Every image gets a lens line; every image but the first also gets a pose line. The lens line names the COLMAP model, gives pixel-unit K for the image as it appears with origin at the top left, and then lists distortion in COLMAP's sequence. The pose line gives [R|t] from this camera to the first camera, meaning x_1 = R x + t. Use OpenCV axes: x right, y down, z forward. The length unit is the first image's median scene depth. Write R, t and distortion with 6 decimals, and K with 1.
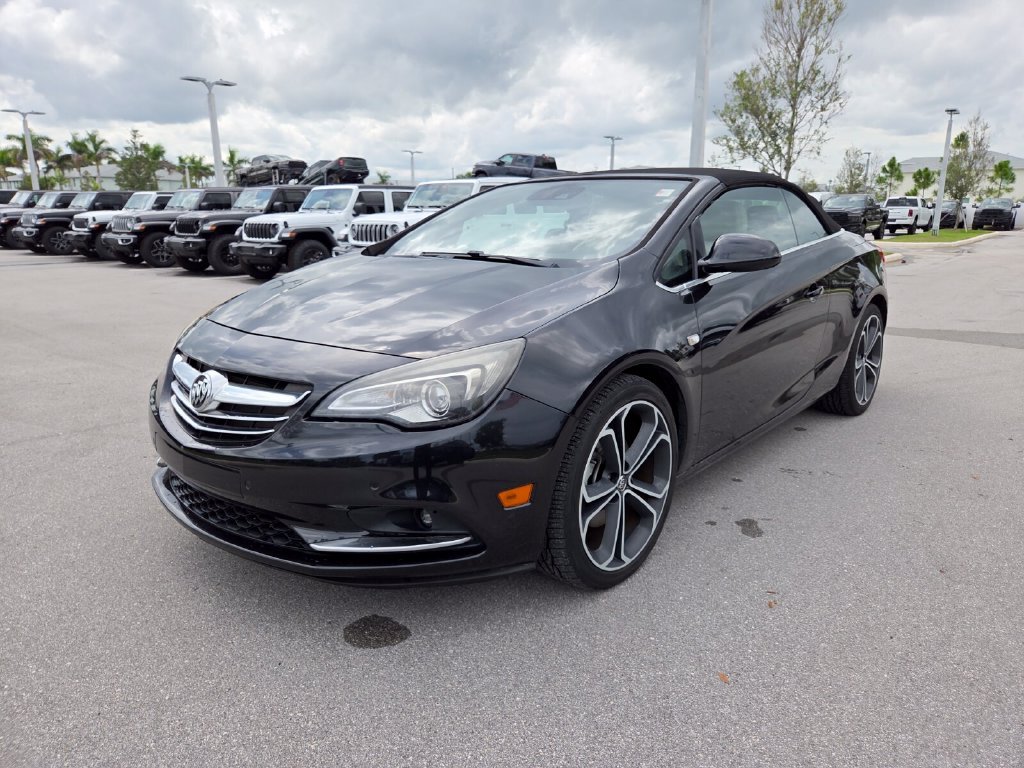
lens RADIAL K [[679.6, 0, 513.3], [0, 679.6, 397.8], [0, 0, 1]] dist [0.057306, -0.053985]
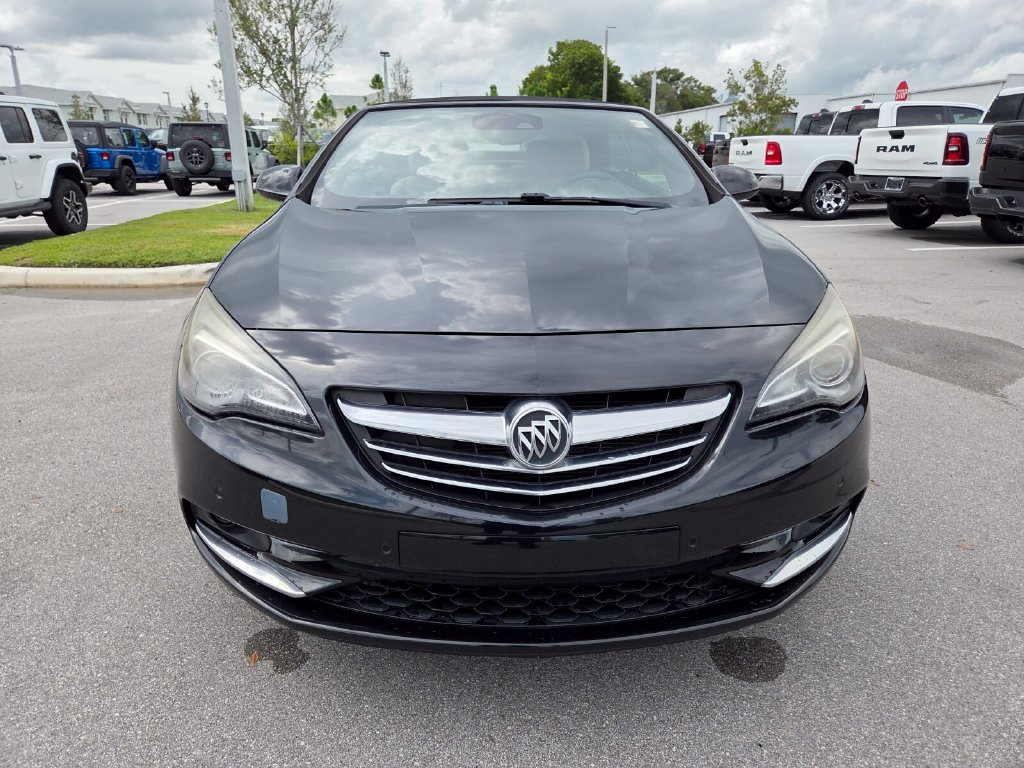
lens RADIAL K [[679.6, 0, 513.3], [0, 679.6, 397.8], [0, 0, 1]] dist [0.057306, -0.053985]
pose [[0.732864, -0.228899, 0.640715, -0.605985], [0.171993, 0.973450, 0.151040, -0.099751], [-0.658277, -0.000493, 0.752776, 0.382836]]
